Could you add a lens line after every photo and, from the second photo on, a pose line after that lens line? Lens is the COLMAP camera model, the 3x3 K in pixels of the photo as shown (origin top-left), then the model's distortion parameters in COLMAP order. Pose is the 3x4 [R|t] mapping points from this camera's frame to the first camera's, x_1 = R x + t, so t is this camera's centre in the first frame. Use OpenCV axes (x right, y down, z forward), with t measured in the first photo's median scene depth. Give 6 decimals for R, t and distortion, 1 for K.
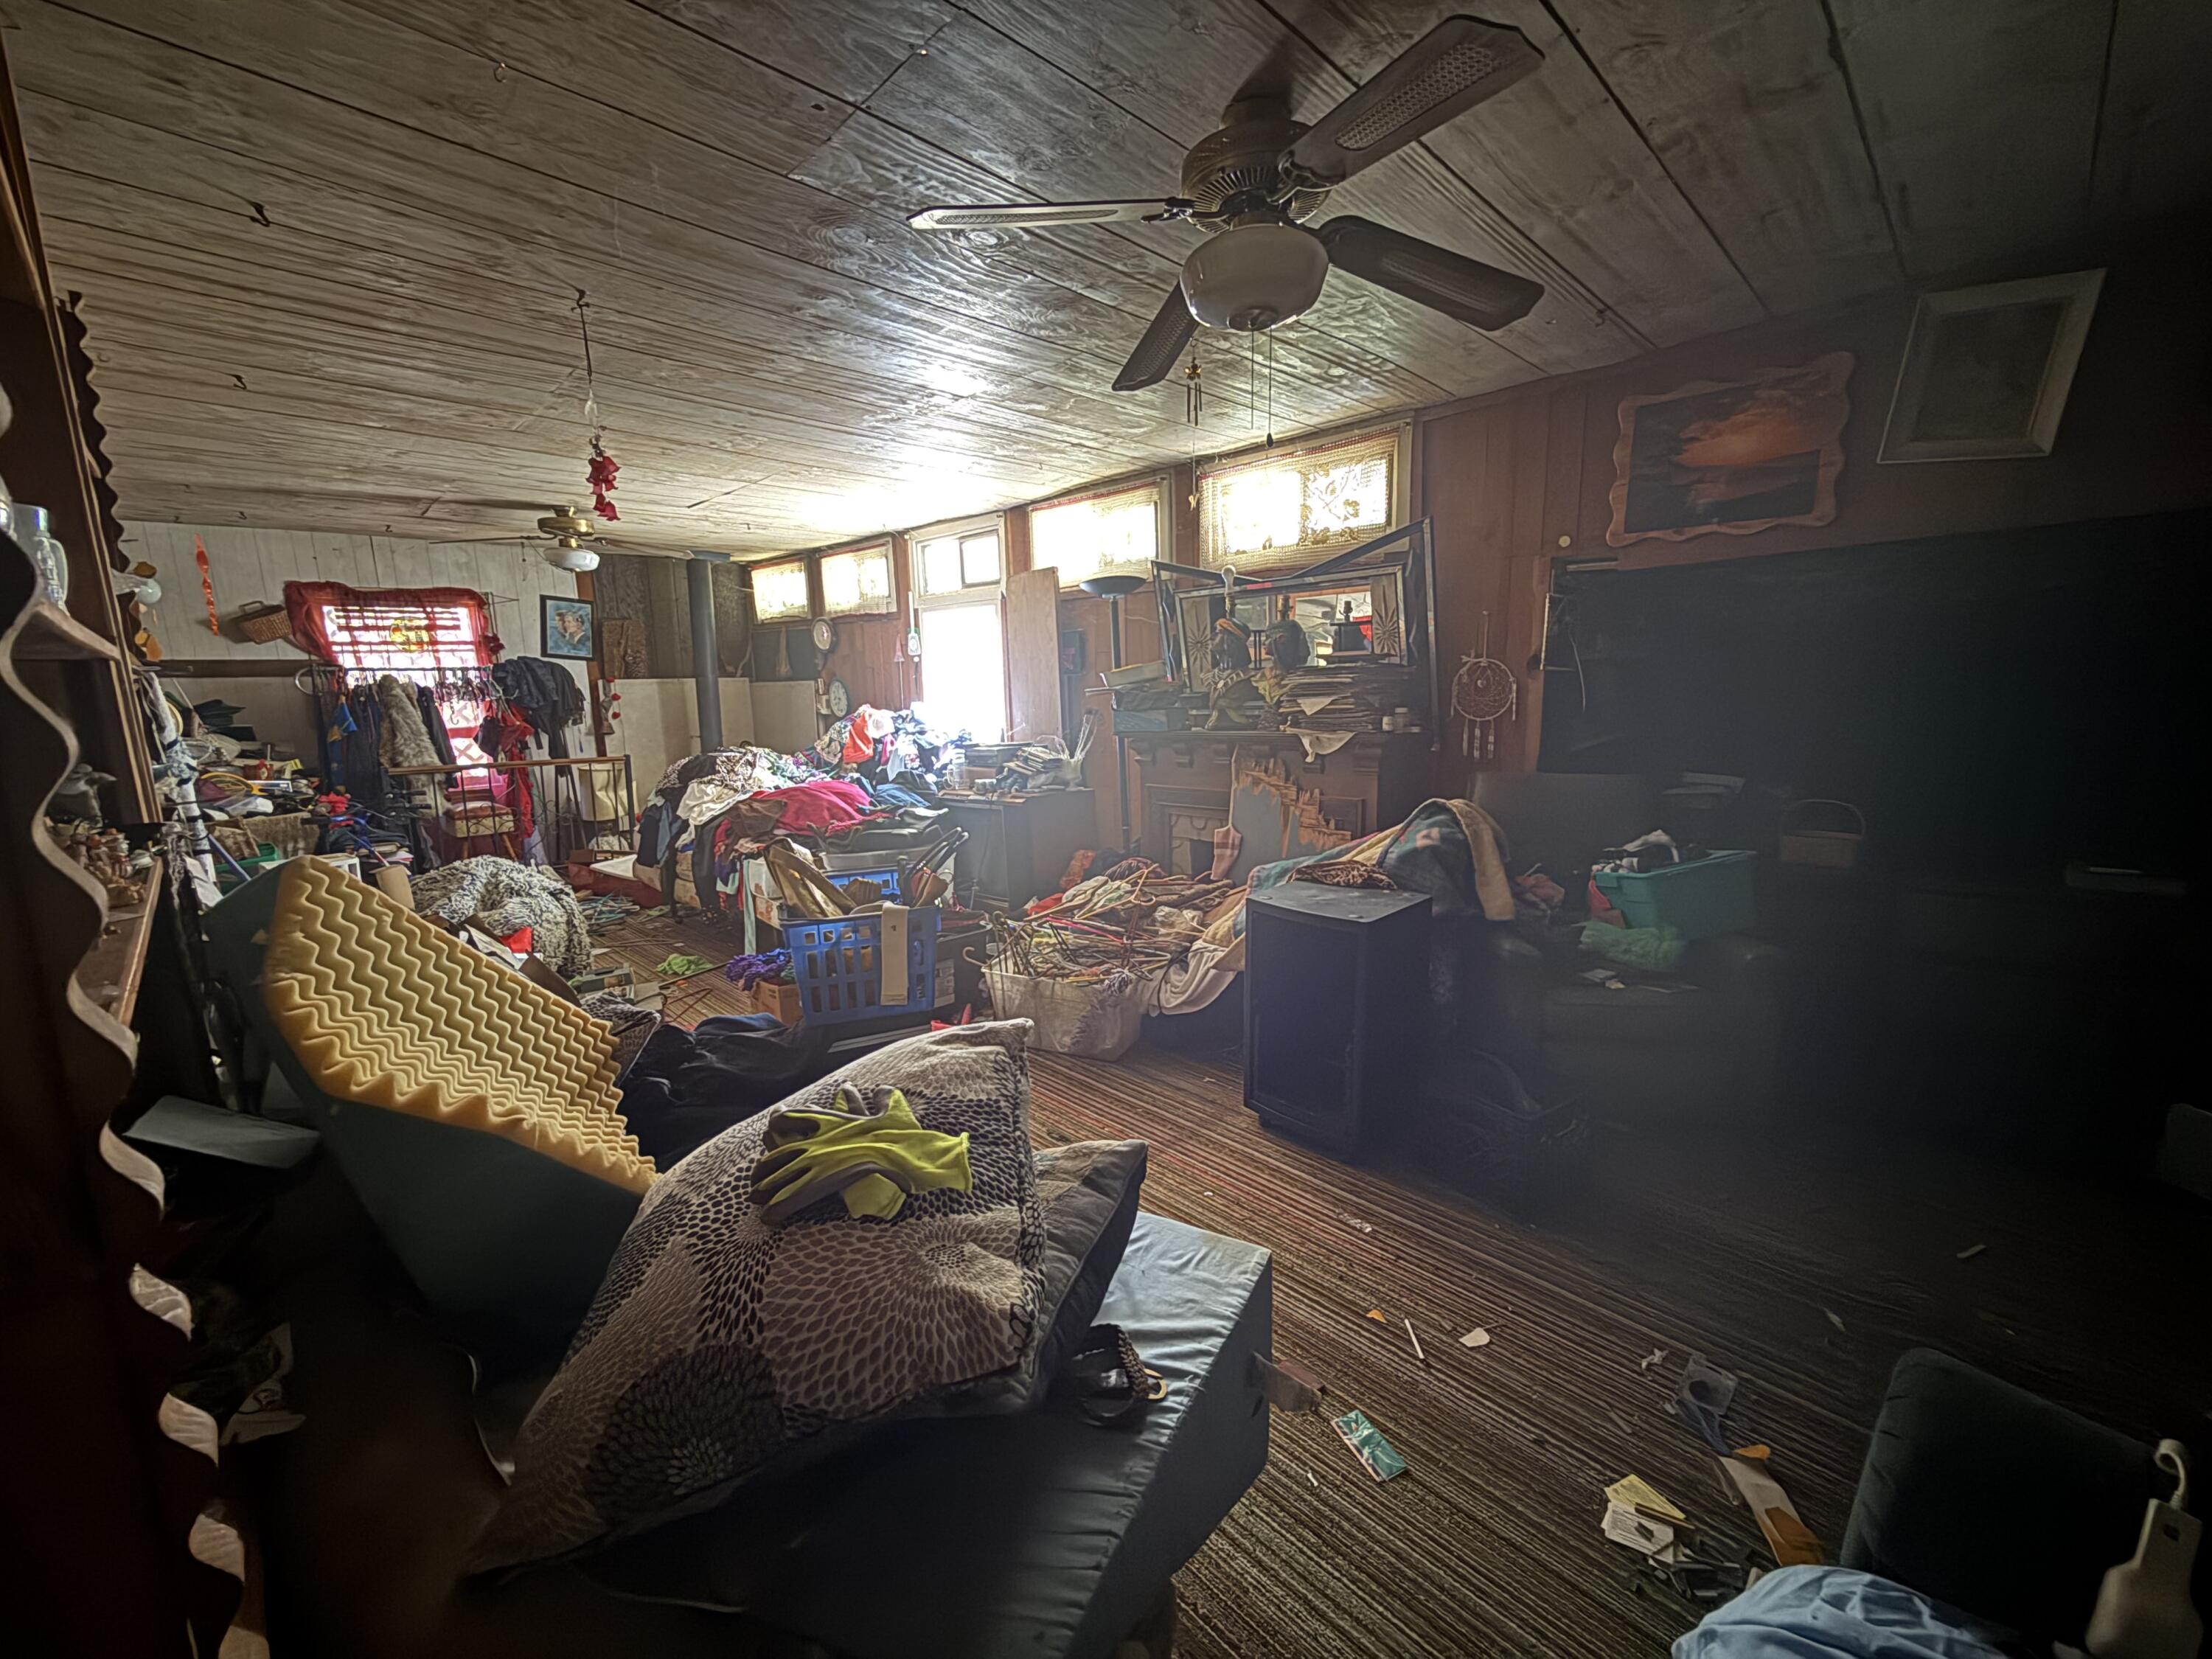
lens RADIAL K [[882.8, 0, 1106.2], [0, 882.8, 840.9], [0, 0, 1]] dist [0.000923, -0.000224]
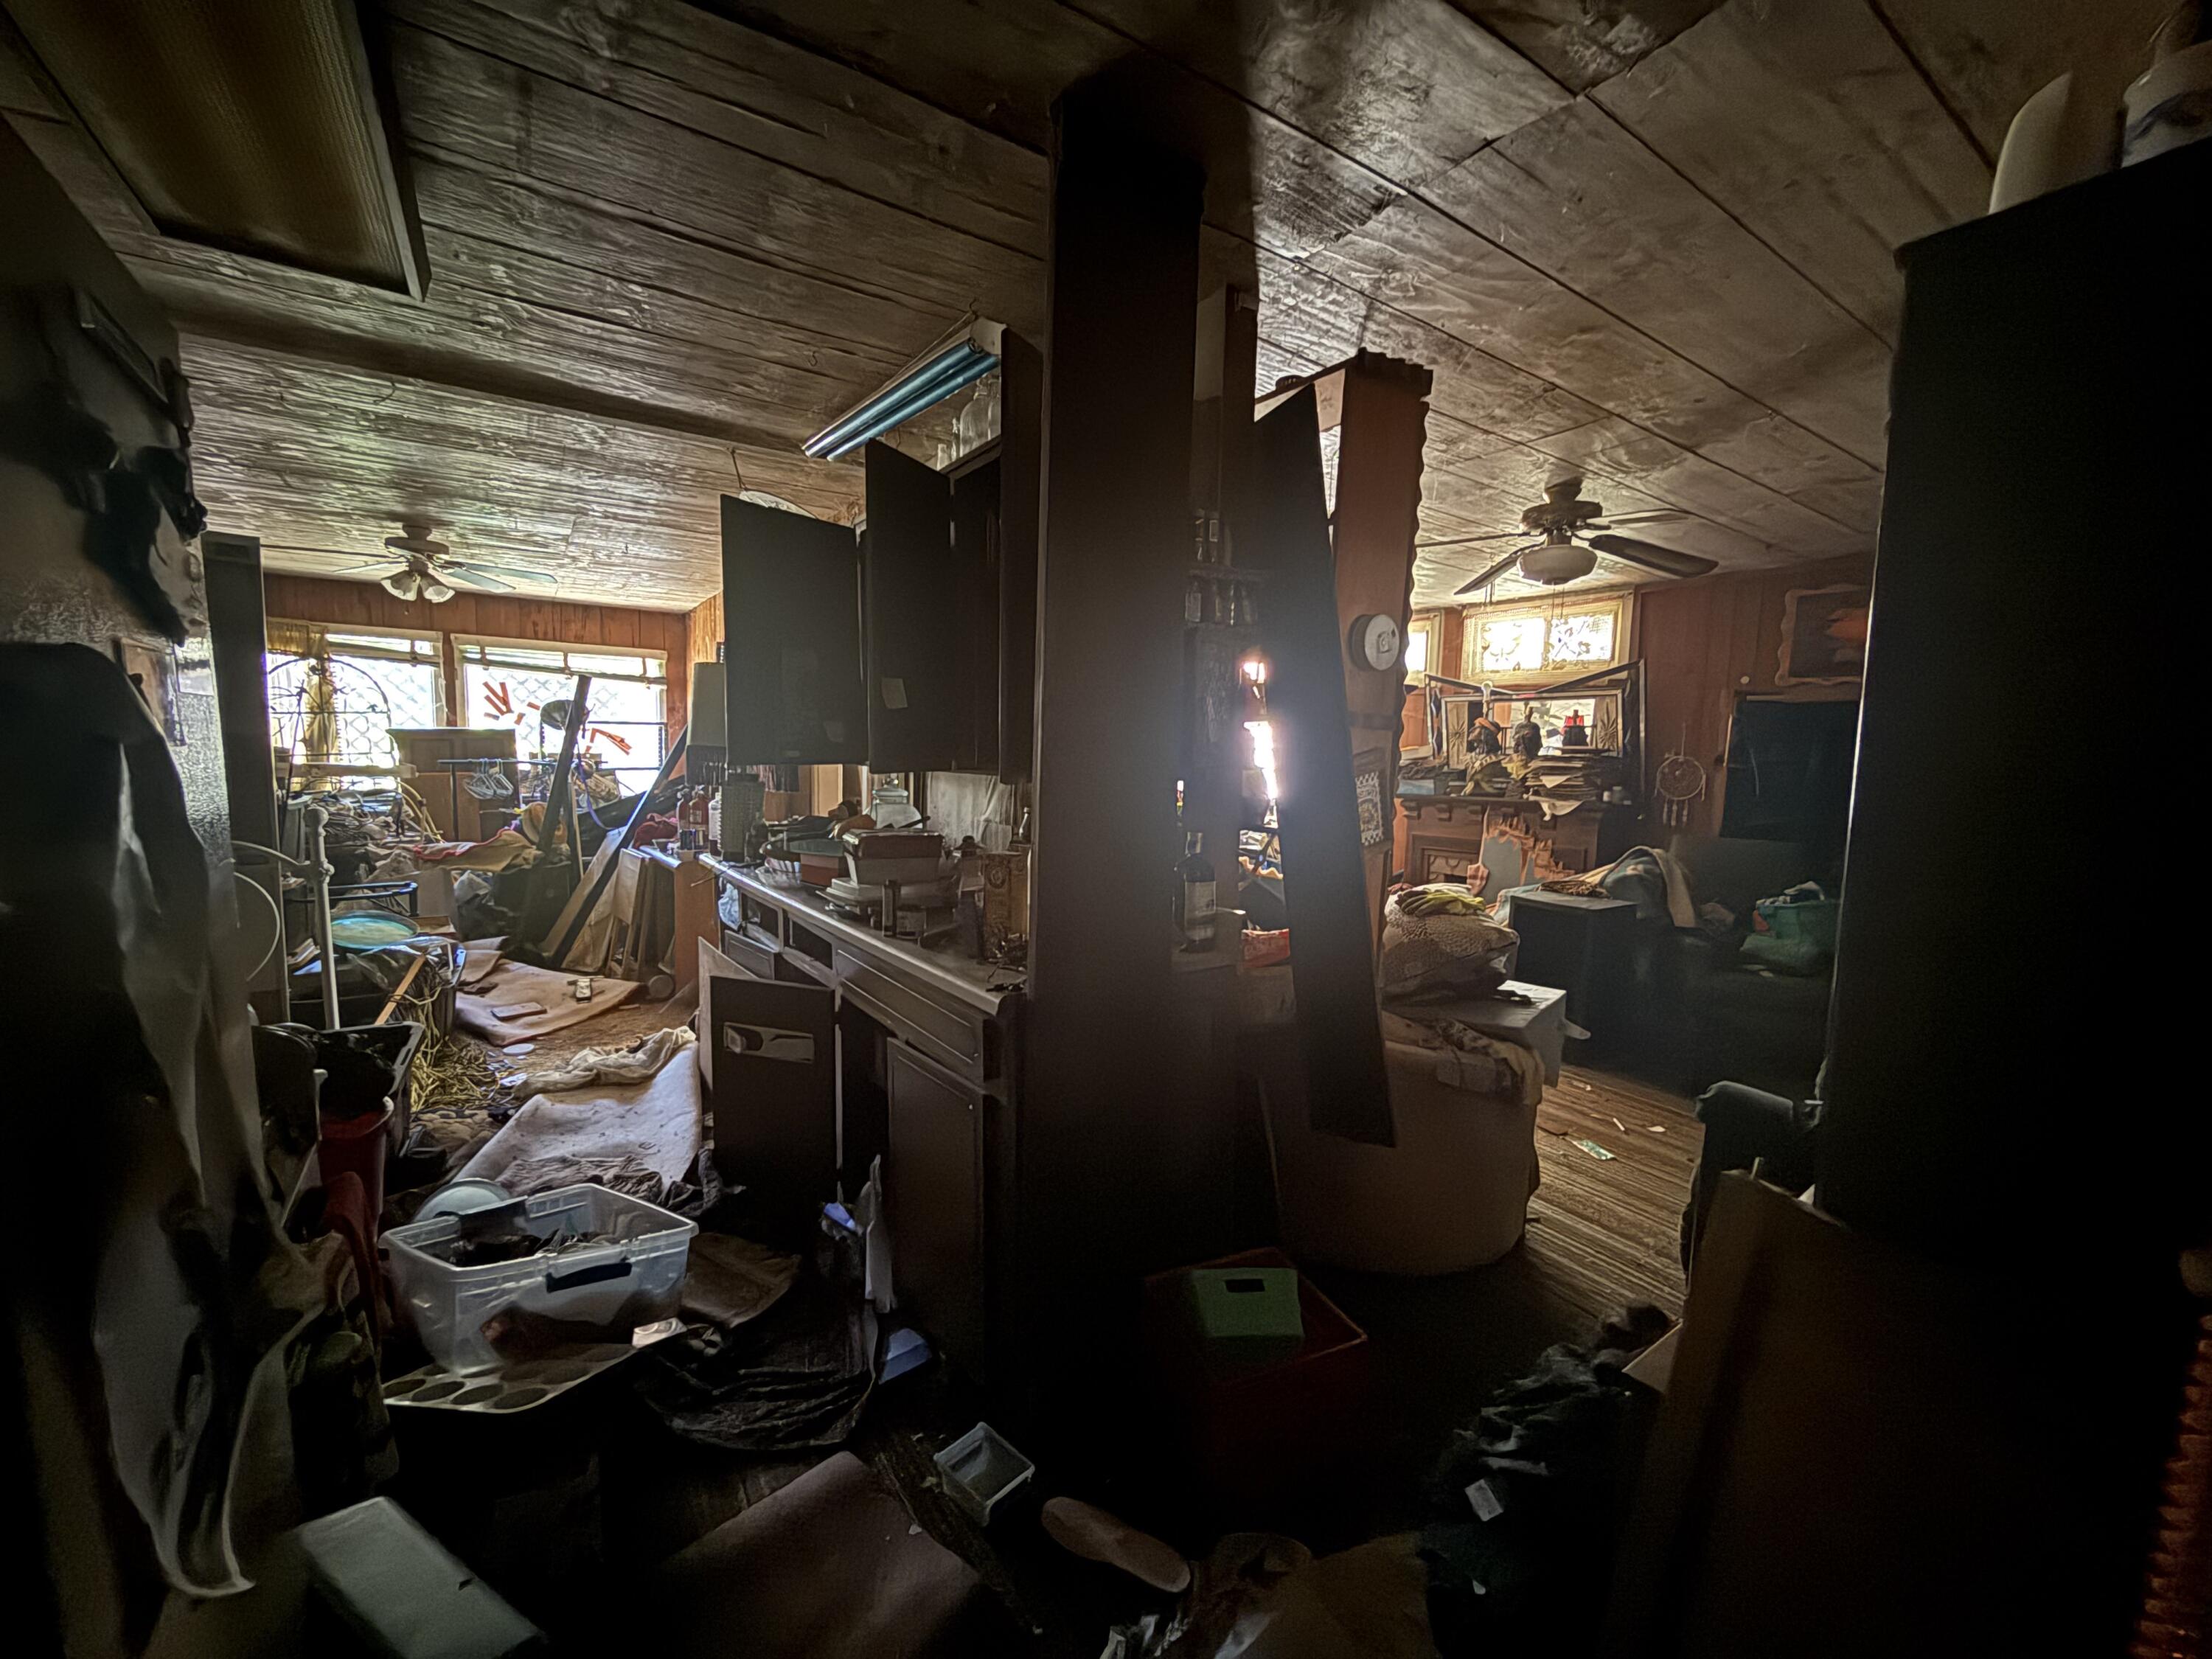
lens RADIAL K [[882.8, 0, 1105.8], [0, 882.8, 841.5], [0, 0, 1]] dist [0.000923, -0.000224]
pose [[0.980687, 0.070128, -0.182579, -0.192391], [-0.084256, 0.993925, -0.070804, 0.098859], [0.176505, 0.084821, 0.980638, -0.494922]]
